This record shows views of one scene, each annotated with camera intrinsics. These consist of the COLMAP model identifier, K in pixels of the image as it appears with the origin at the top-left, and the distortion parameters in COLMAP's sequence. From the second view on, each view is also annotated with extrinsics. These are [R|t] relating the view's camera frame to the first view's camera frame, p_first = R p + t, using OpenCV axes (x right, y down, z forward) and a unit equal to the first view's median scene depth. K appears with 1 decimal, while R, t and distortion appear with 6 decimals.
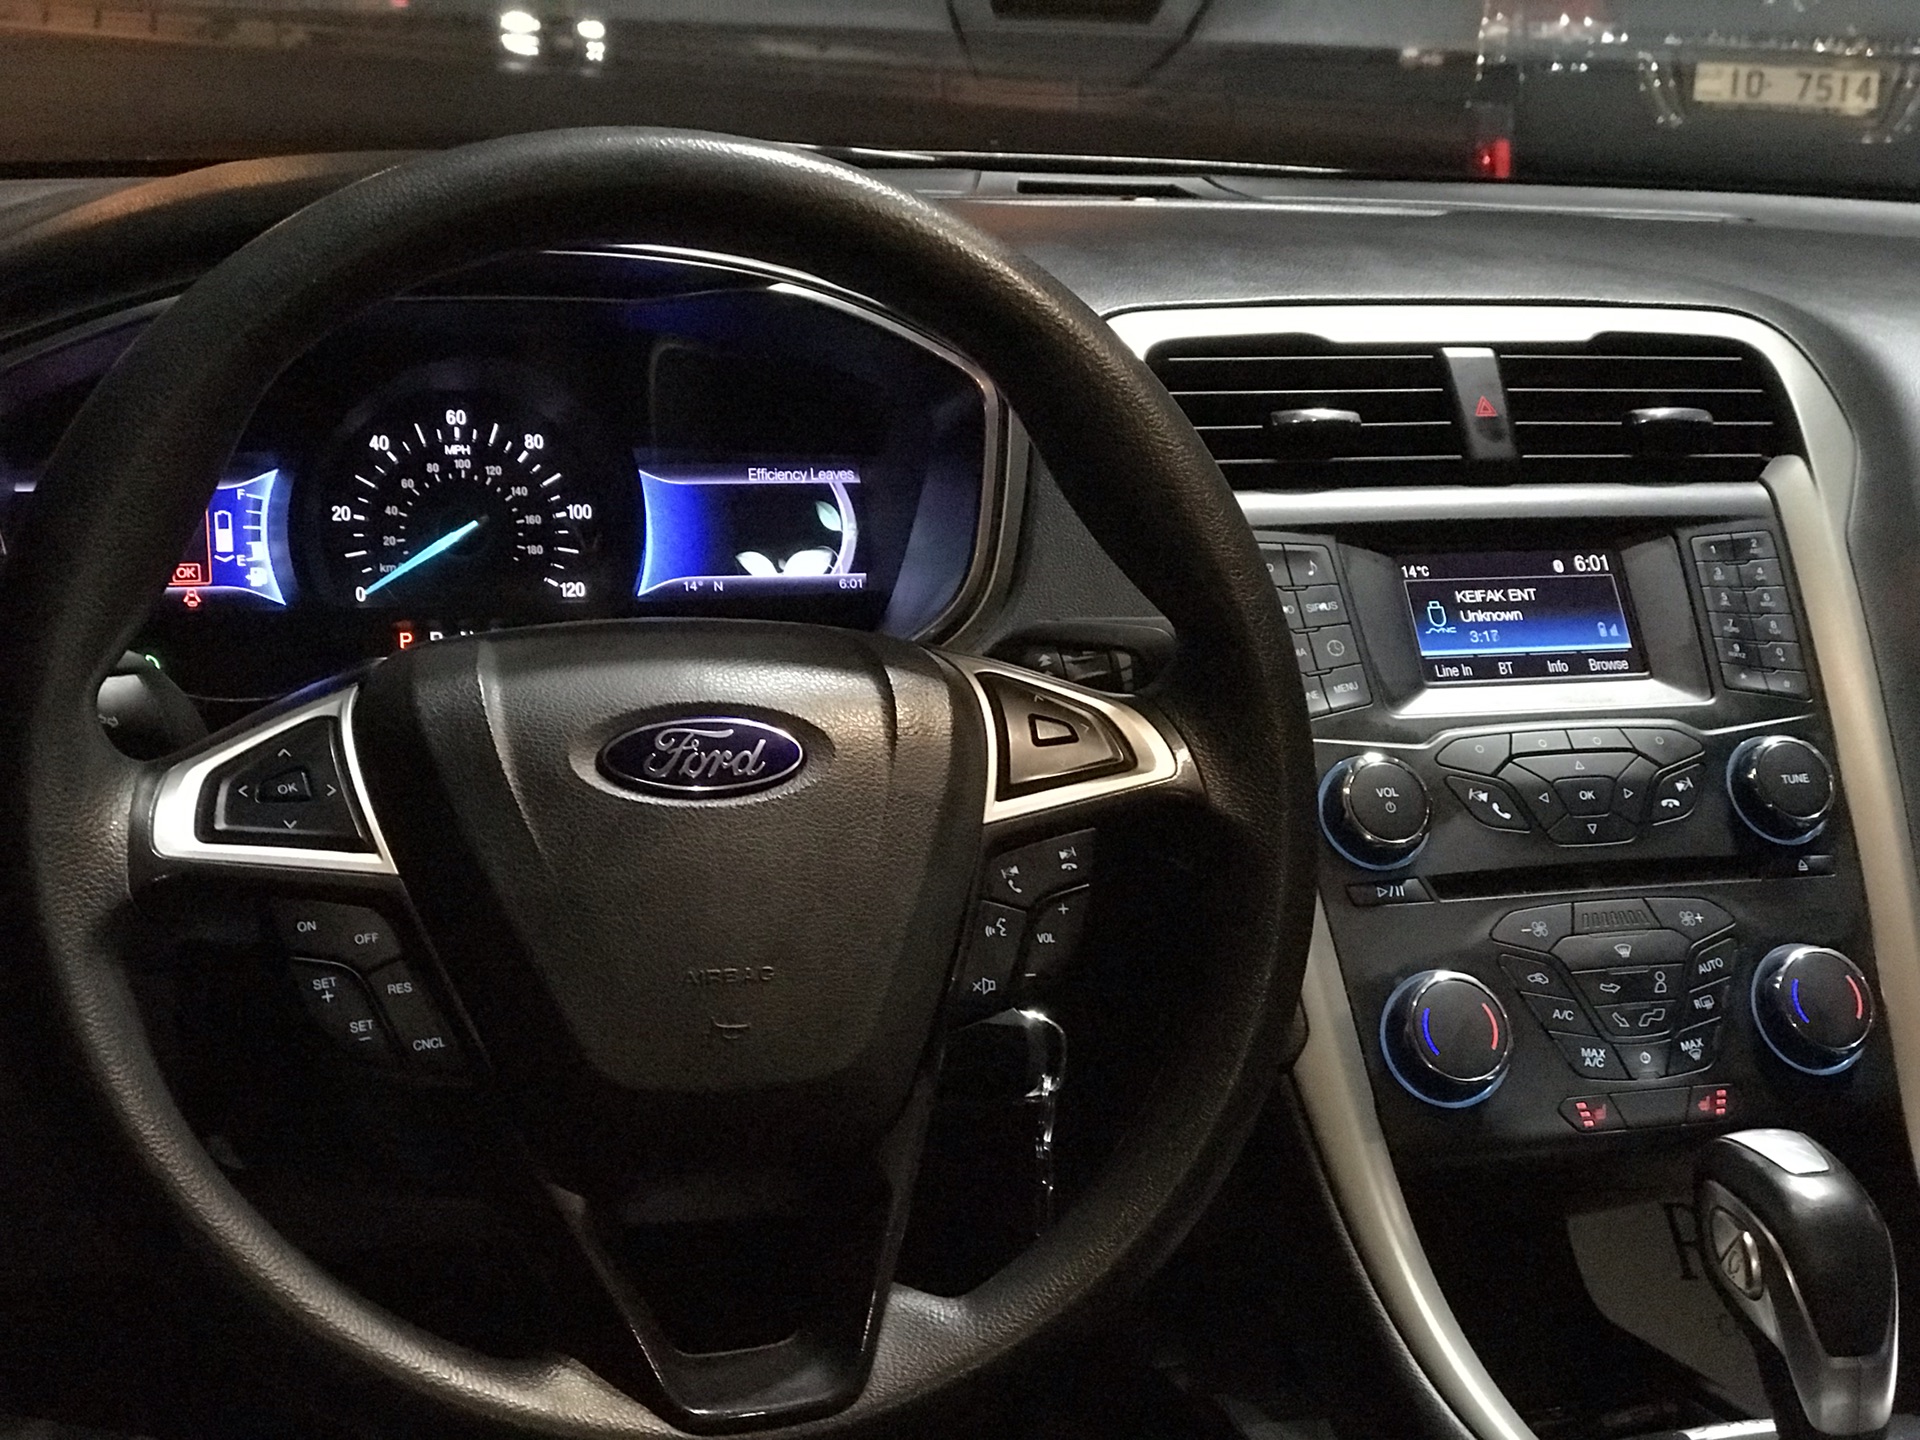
lens RADIAL K [[3125.5, 0, 960.0], [0, 3125.5, 720.0], [0, 0, 1]] dist [0.041093, 0.108089]
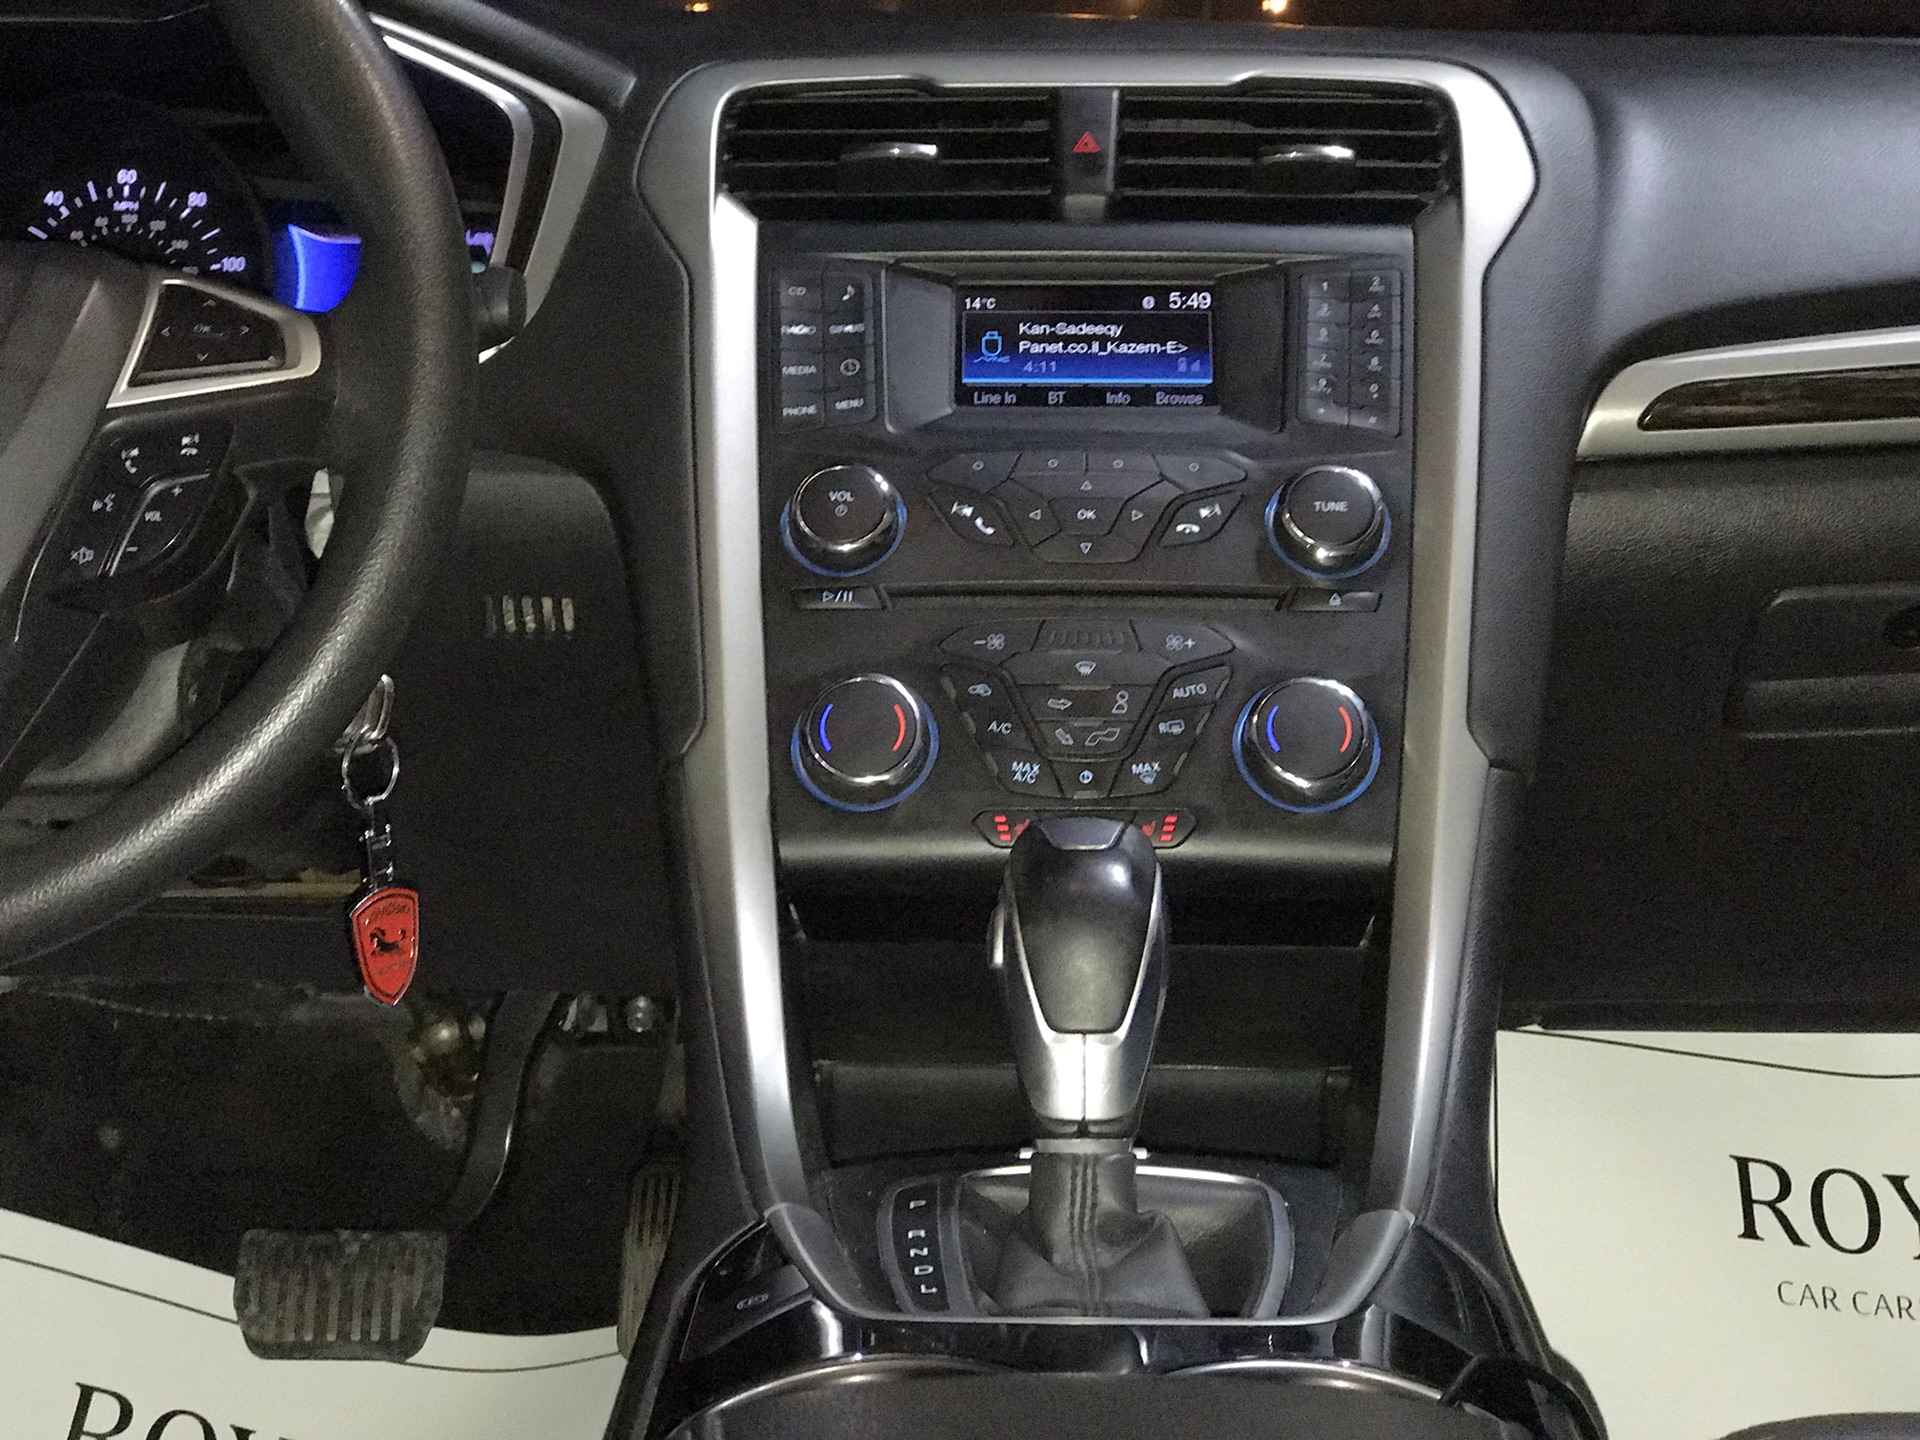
lens RADIAL K [[3144.0, 0, 977.9], [0, 3144.0, 712.3], [0, 0, 1]] dist [-0.011622, 0.249445]
pose [[0.933071, 0.018588, -0.359211, 0.507804], [-0.047137, 0.996370, -0.070883, 0.151216], [0.356590, 0.083071, 0.930560, 0.104775]]
